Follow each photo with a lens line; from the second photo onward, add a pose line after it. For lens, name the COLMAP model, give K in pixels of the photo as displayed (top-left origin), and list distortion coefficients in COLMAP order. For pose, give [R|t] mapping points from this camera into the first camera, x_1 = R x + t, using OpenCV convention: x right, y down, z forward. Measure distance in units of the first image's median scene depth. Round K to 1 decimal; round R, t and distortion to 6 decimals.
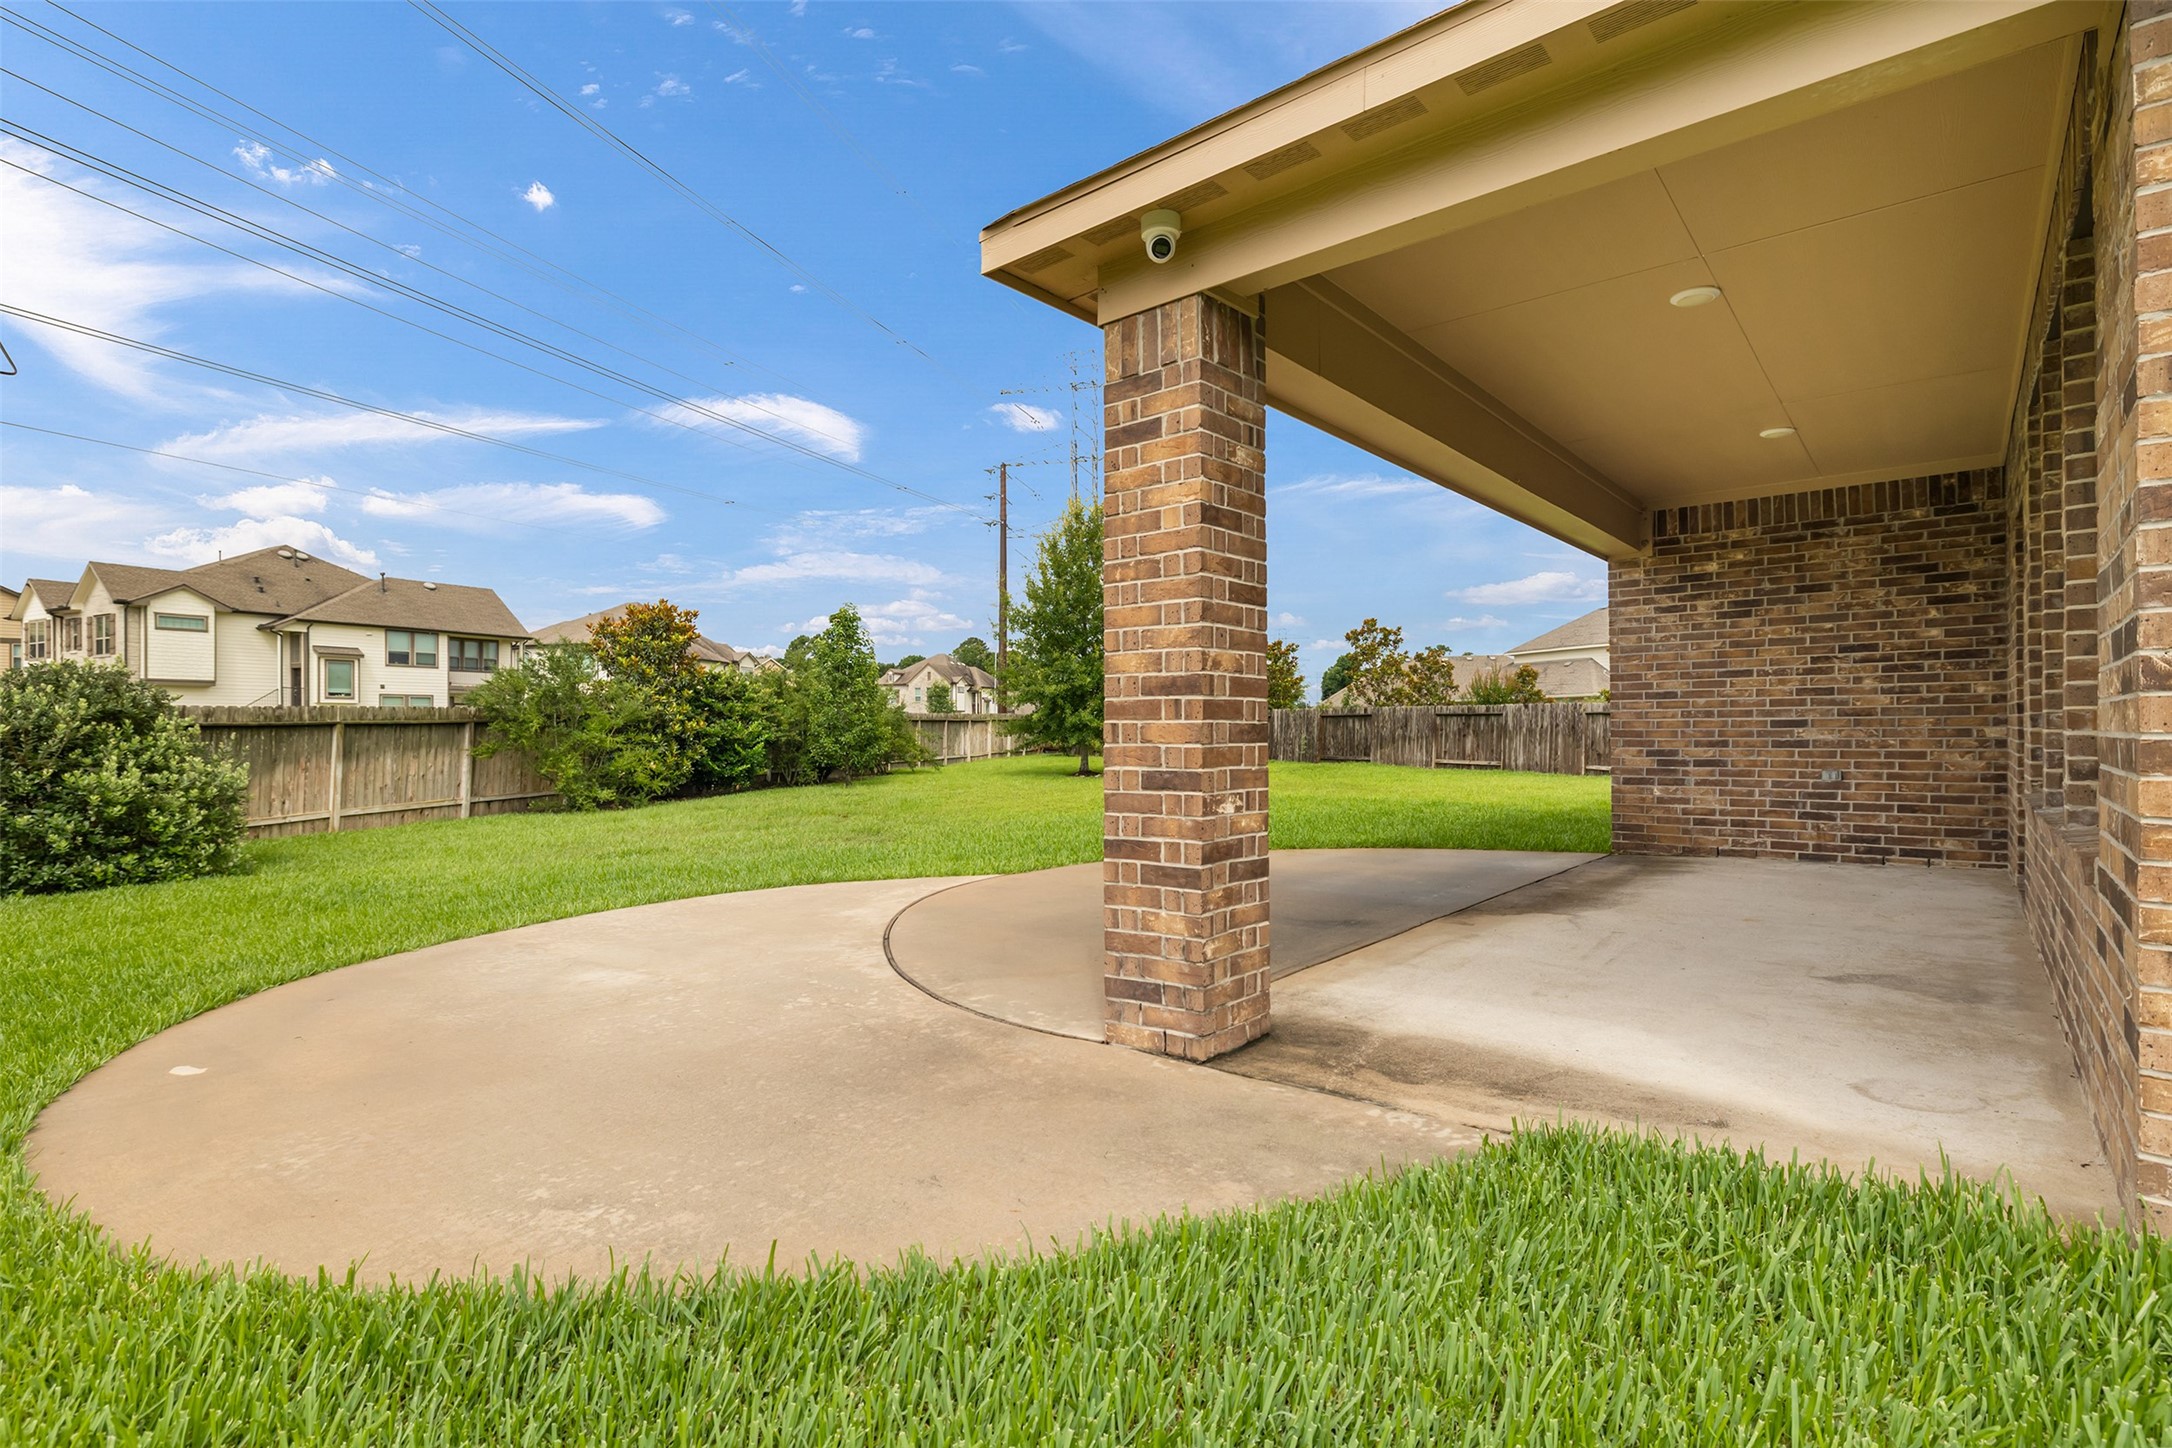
lens RADIAL K [[1022.5, 0, 1086.6], [0, 1022.5, 717.9], [0, 0, 1]] dist [-0.002042, -0.000290]
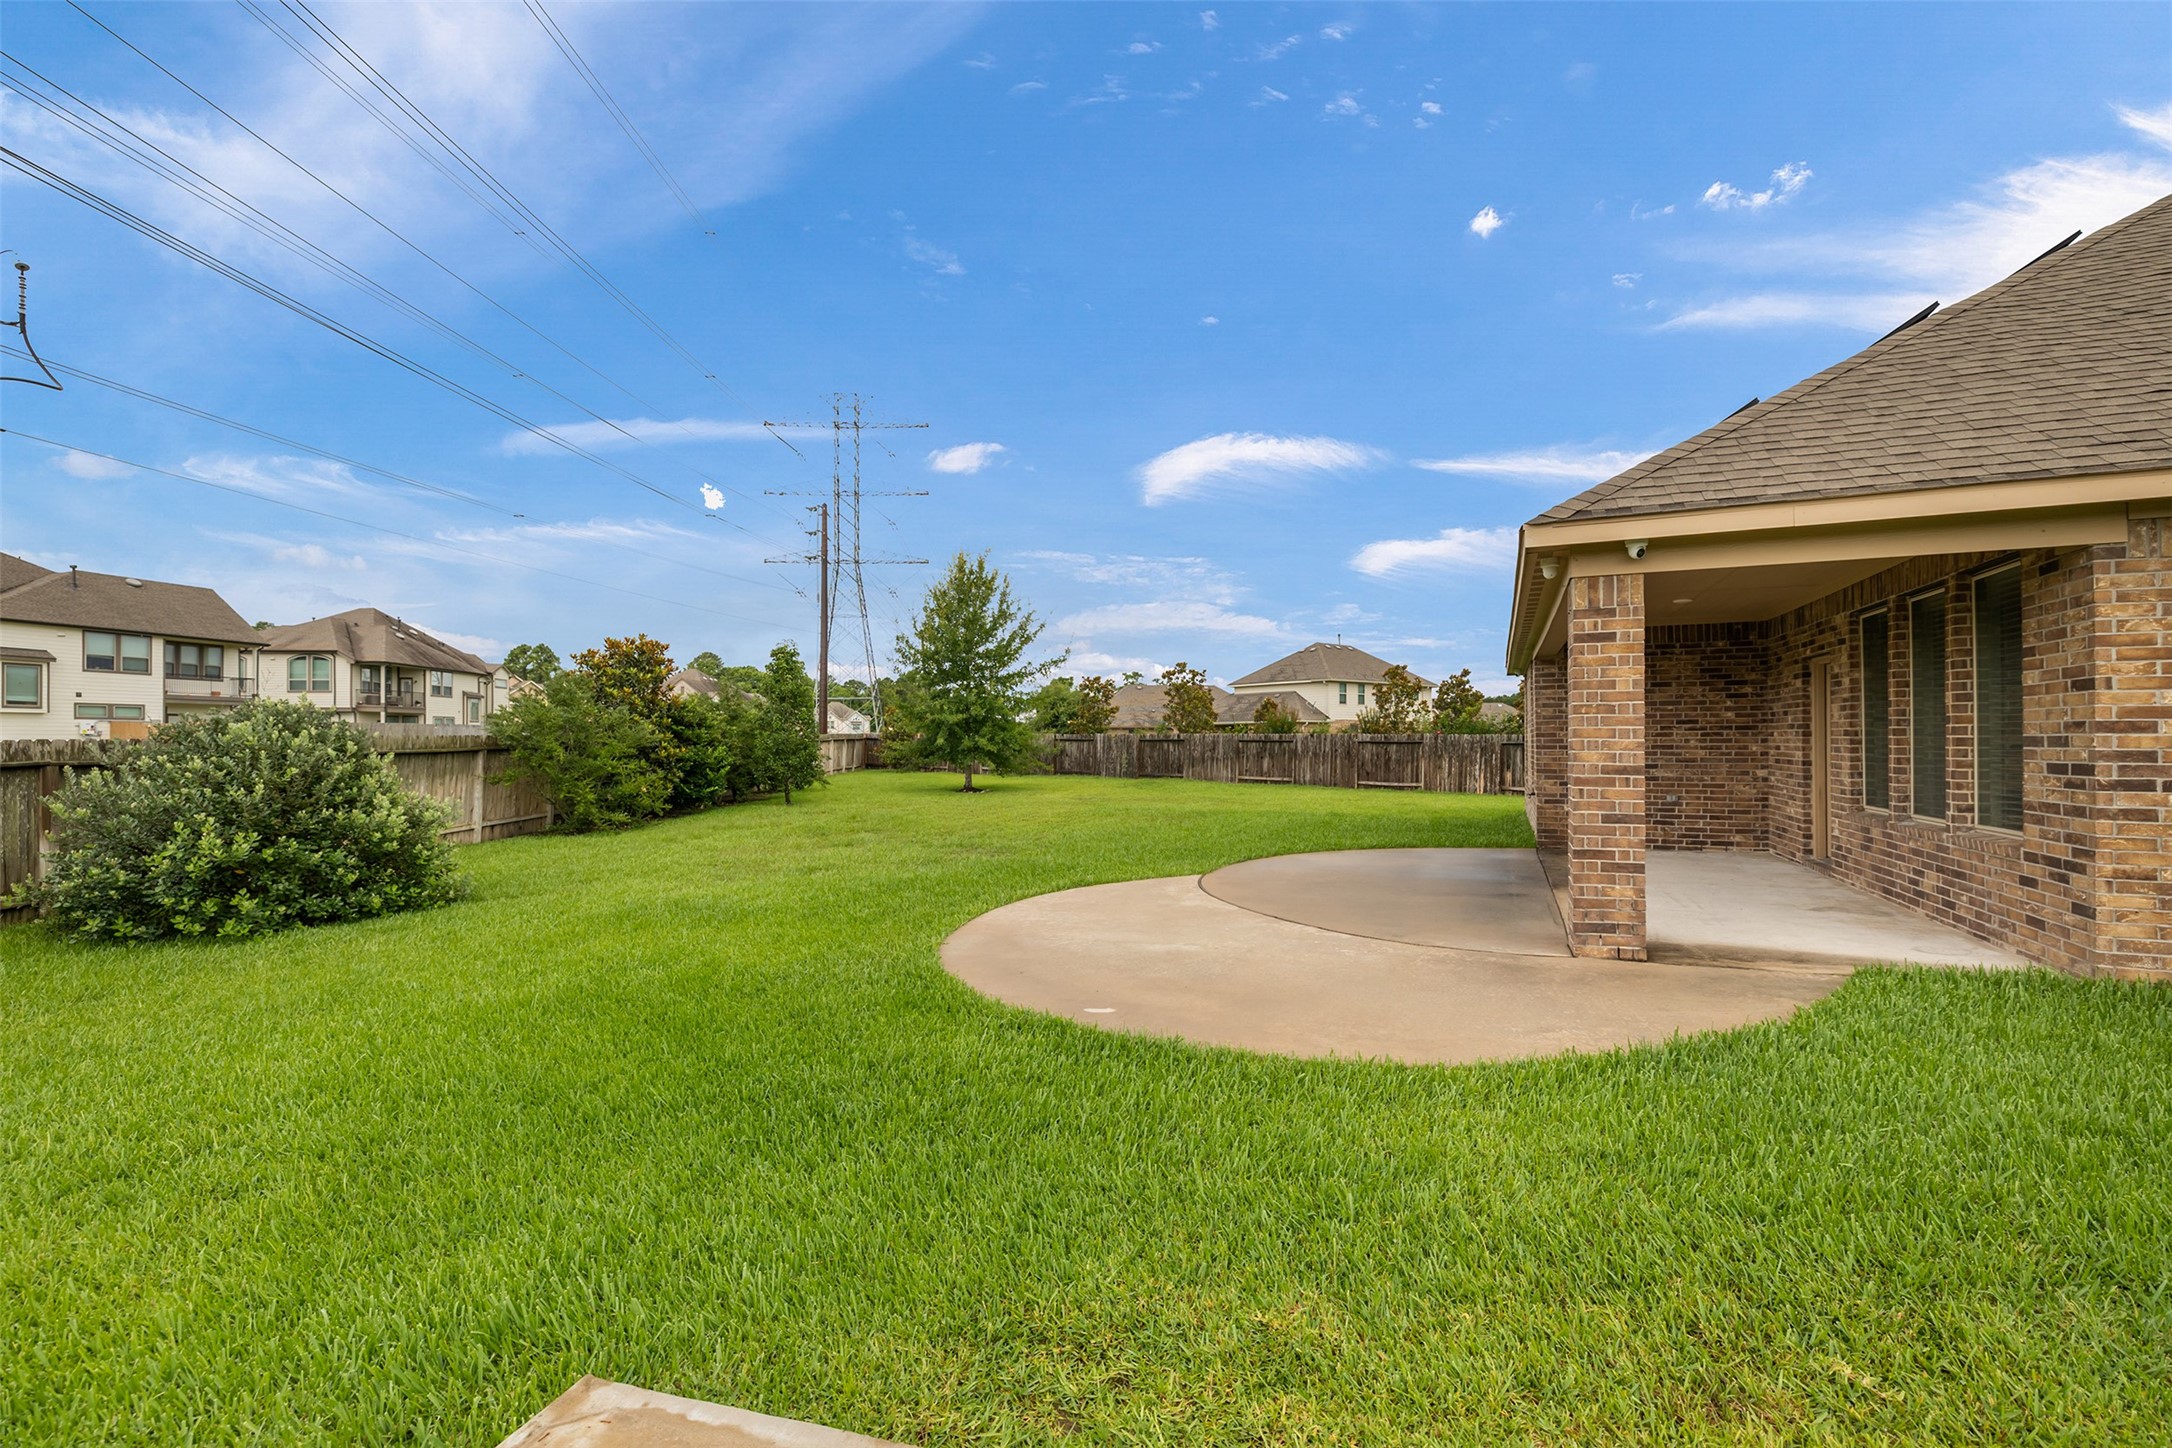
lens RADIAL K [[921.9, 0, 1096.0], [0, 921.9, 724.2], [0, 0, 1]] dist [0.001053, 0.000233]
pose [[0.959379, 0.011795, 0.281875, -0.229145], [-0.009234, 0.999903, -0.010414, -0.015139], [-0.281971, 0.007388, 0.959395, -0.067688]]
